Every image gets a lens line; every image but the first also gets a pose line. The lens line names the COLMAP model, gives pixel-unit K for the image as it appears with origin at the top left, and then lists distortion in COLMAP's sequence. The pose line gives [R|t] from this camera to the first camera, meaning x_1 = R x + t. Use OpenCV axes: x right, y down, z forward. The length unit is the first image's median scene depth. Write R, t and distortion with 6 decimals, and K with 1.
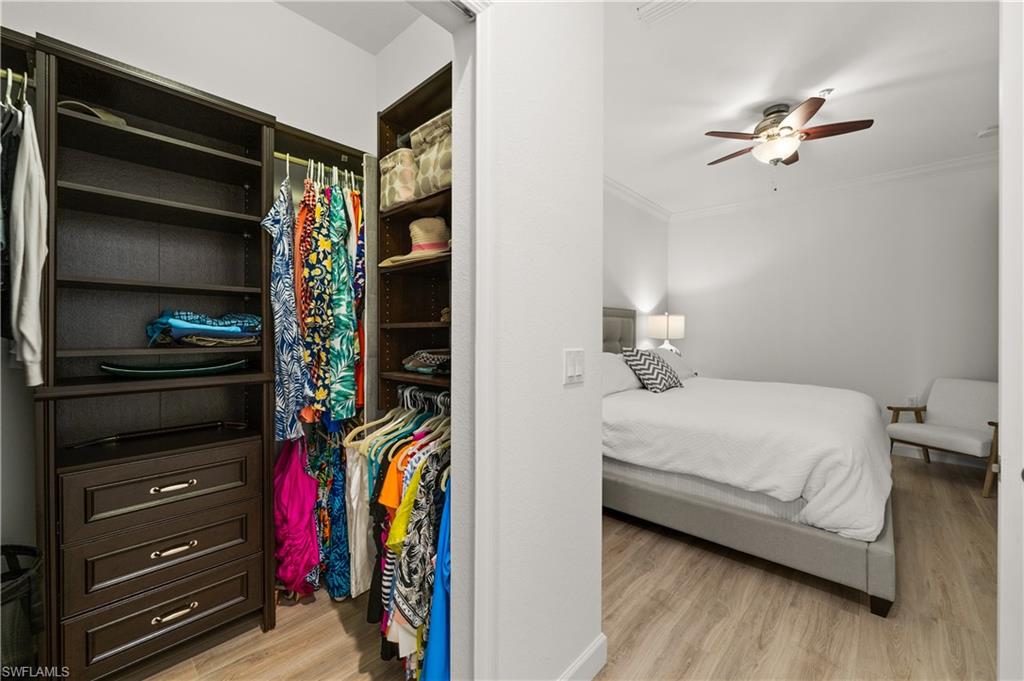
lens RADIAL K [[406.4, 0, 513.4], [0, 406.4, 334.7], [0, 0, 1]] dist [-0.002724, 0.000304]
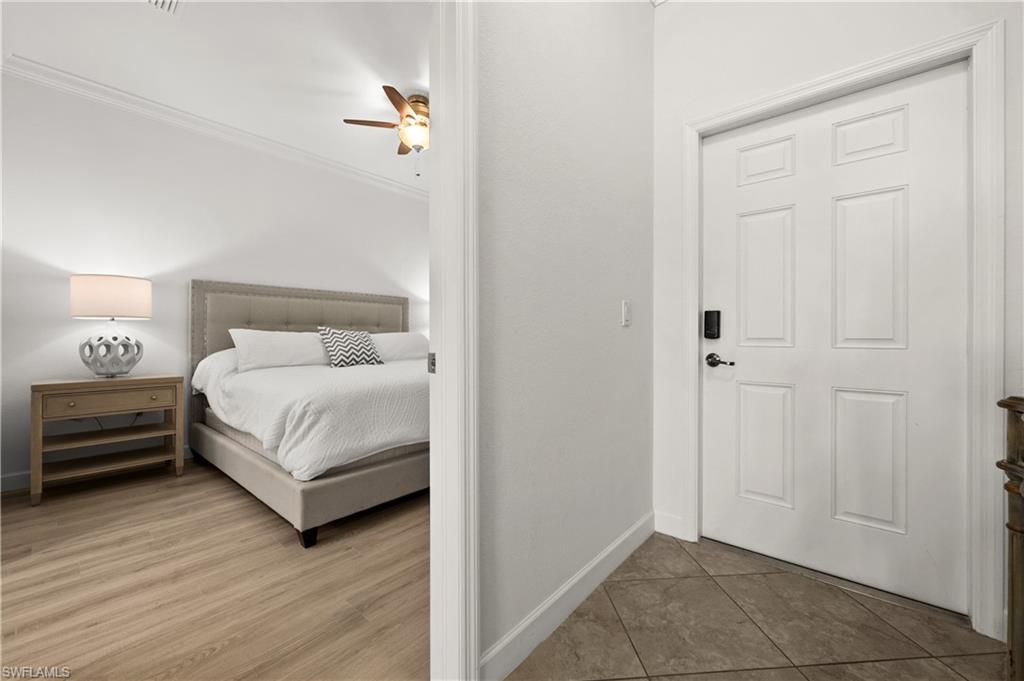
lens RADIAL K [[406.4, 0, 510.5], [0, 406.4, 336.0], [0, 0, 1]] dist [-0.002724, 0.000304]
pose [[0.999672, -0.003217, 0.025406, 0.768673], [0.003490, 0.999937, -0.010707, 0.071248], [-0.025370, 0.010792, 0.999620, -0.065803]]
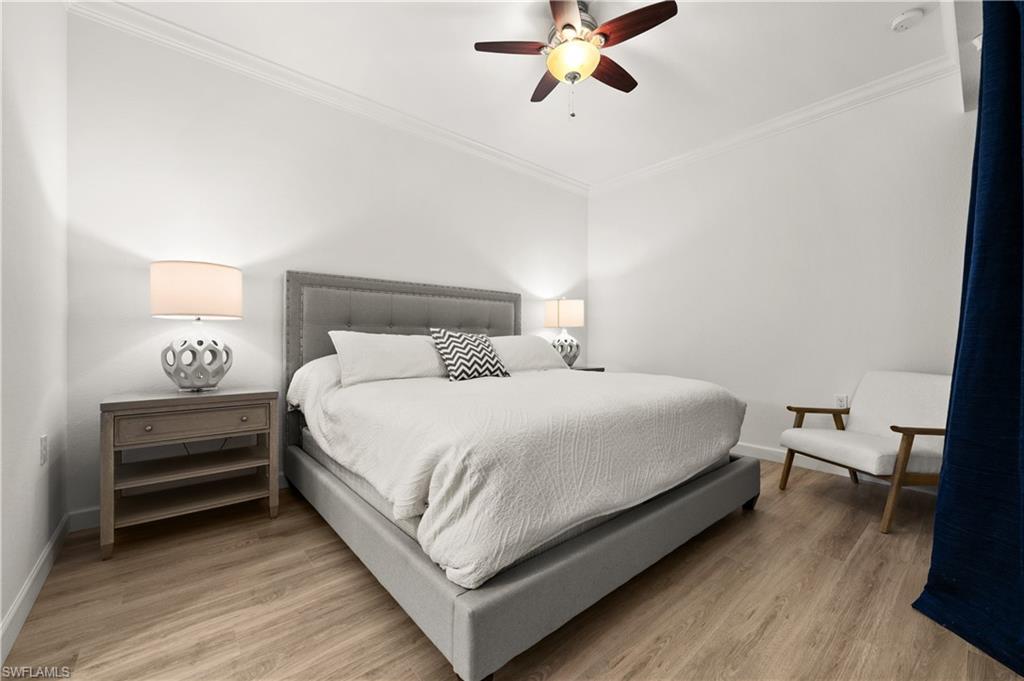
lens RADIAL K [[406.4, 0, 510.9], [0, 406.4, 342.9], [0, 0, 1]] dist [-0.002724, 0.000304]
pose [[0.991828, -0.001083, -0.127580, 0.559902], [0.000708, 0.999995, -0.002979, 0.067008], [0.127582, 0.002865, 0.991824, 0.201288]]
